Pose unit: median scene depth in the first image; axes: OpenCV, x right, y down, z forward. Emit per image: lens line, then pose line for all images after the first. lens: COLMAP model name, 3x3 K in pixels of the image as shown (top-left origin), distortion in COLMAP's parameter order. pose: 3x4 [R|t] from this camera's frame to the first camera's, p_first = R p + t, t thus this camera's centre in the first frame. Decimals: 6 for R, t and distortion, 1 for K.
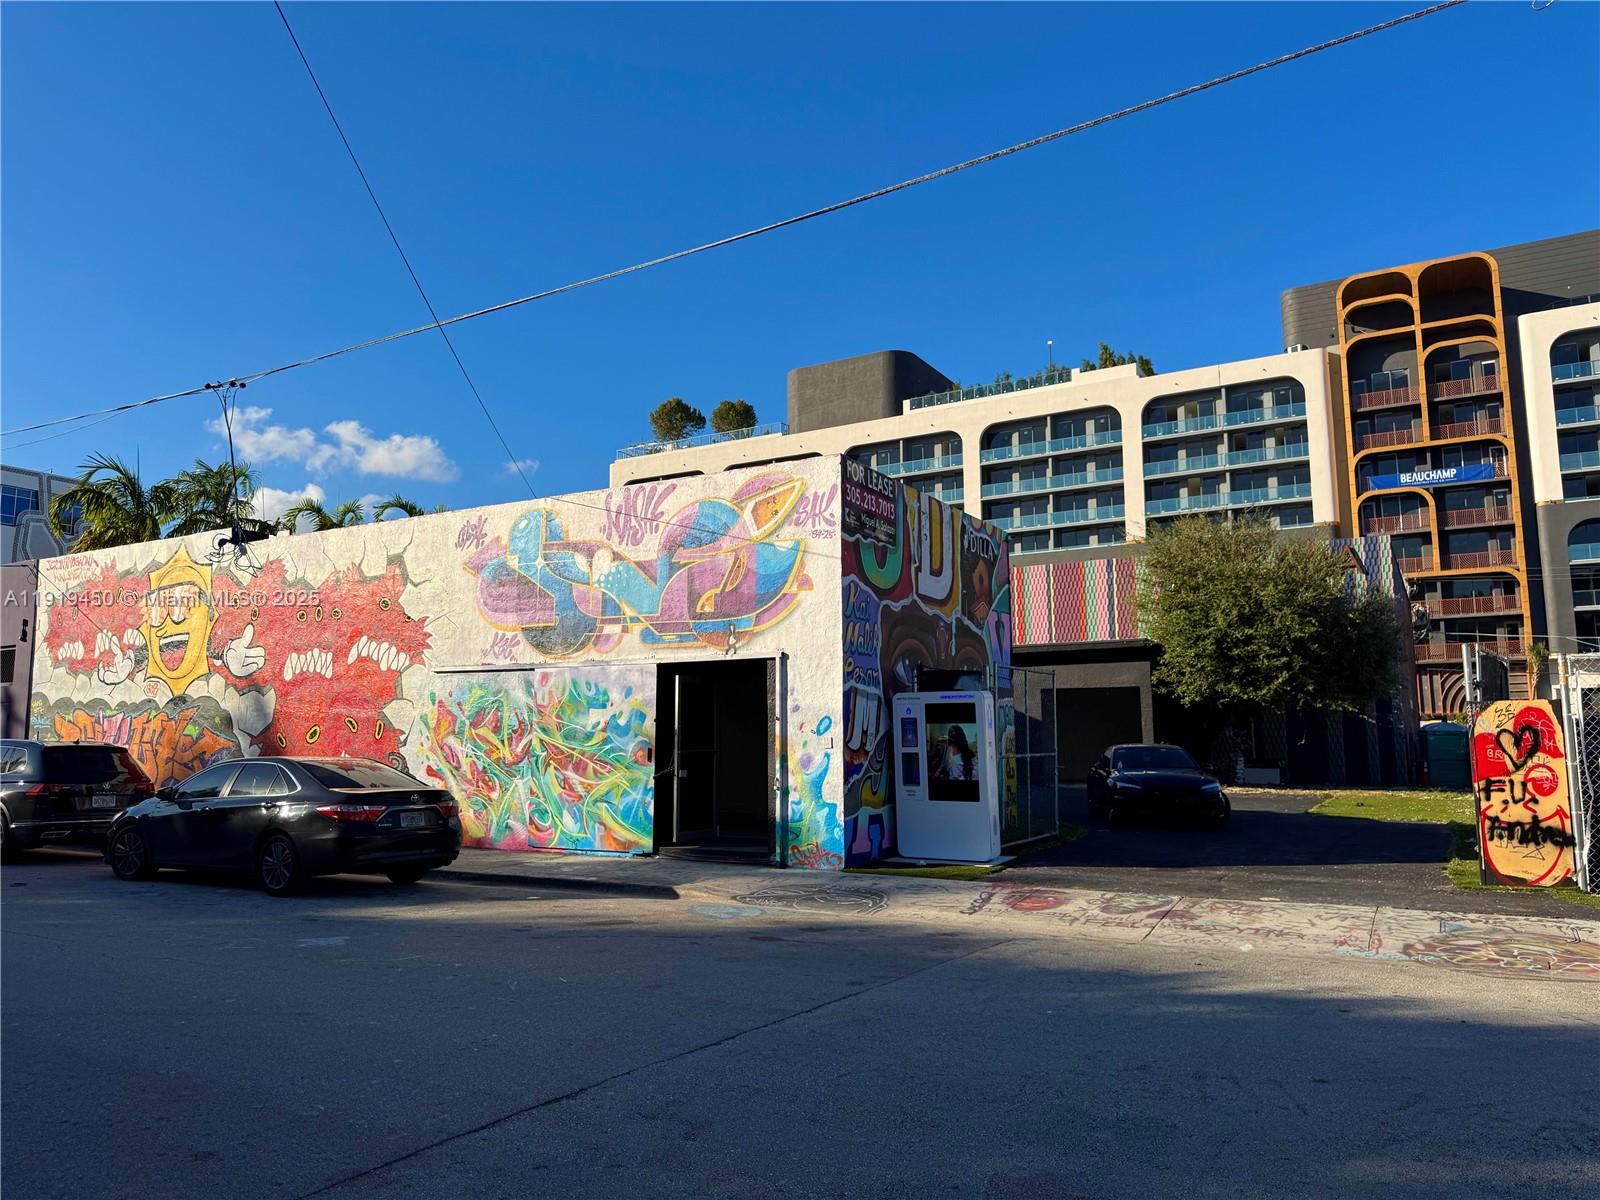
lens RADIAL K [[1124.3, 0, 792.8], [0, 1124.3, 598.3], [0, 0, 1]] dist [0.082603, -0.113956]
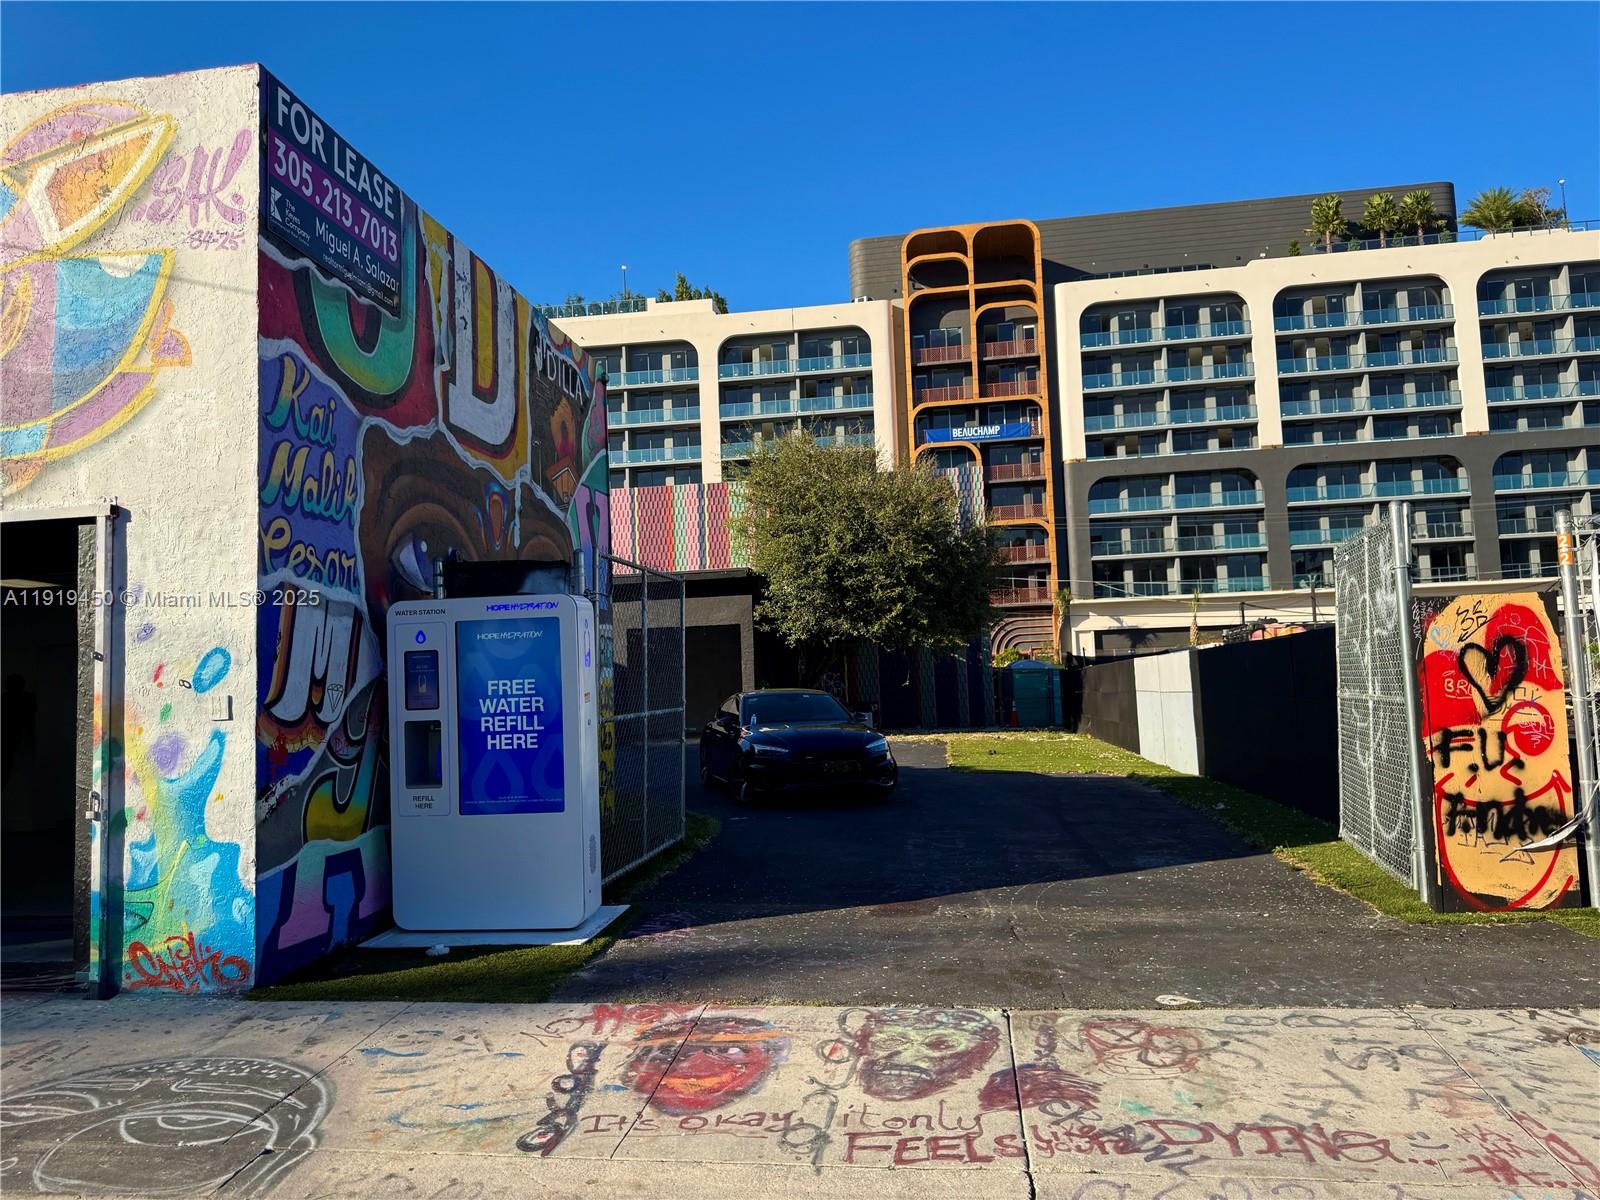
lens RADIAL K [[1124.3, 0, 798.4], [0, 1124.3, 599.4], [0, 0, 1]] dist [0.082603, -0.113956]
pose [[0.927013, 0.002411, 0.375021, 0.030667], [-0.018181, 0.999093, 0.038517, 0.026955], [-0.374588, -0.042524, 0.926216, 0.209238]]
